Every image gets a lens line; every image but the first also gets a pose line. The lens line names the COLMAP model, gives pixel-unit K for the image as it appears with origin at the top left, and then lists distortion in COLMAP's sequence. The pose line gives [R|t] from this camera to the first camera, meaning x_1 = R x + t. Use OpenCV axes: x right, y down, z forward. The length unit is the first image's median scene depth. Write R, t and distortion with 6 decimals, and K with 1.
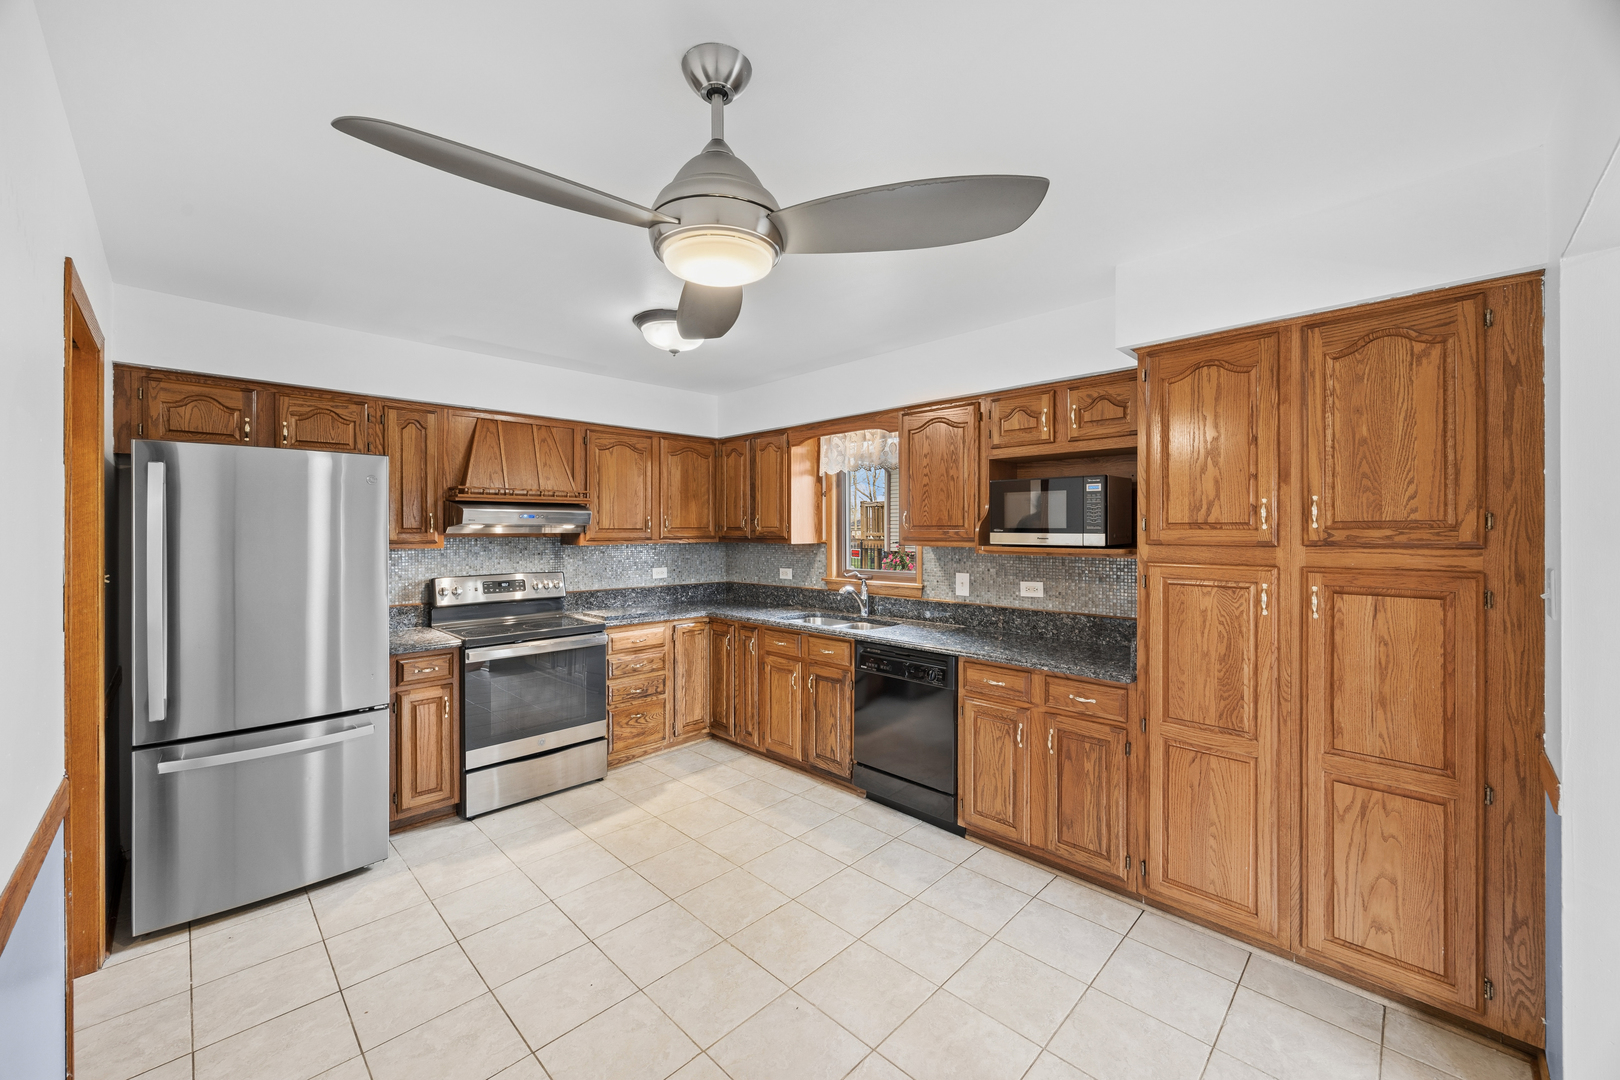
lens RADIAL K [[622.4, 0, 813.6], [0, 622.4, 534.8], [0, 0, 1]] dist [0.003584, -0.000318]
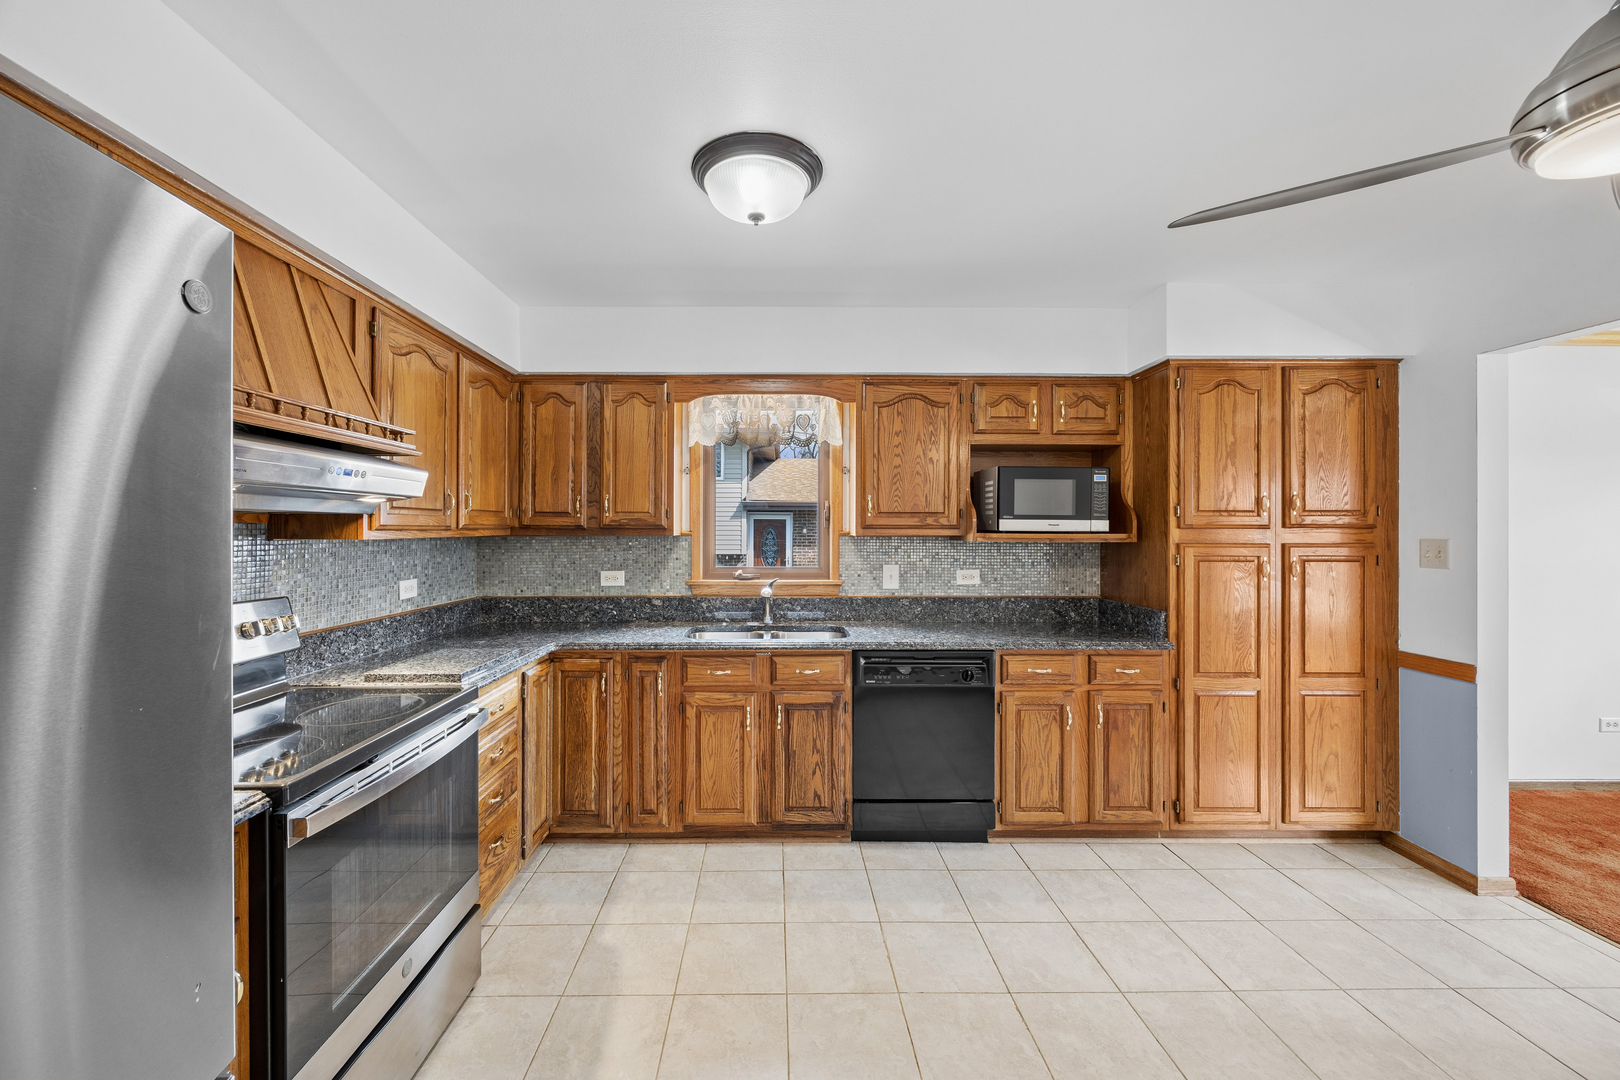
lens RADIAL K [[622.4, 0, 806.3], [0, 622.4, 533.2], [0, 0, 1]] dist [0.003584, -0.000318]
pose [[0.707518, -0.001610, 0.706693, -0.579633], [0.003294, 0.999994, -0.001020, 0.017102], [-0.706688, 0.003050, 0.707519, 0.491218]]
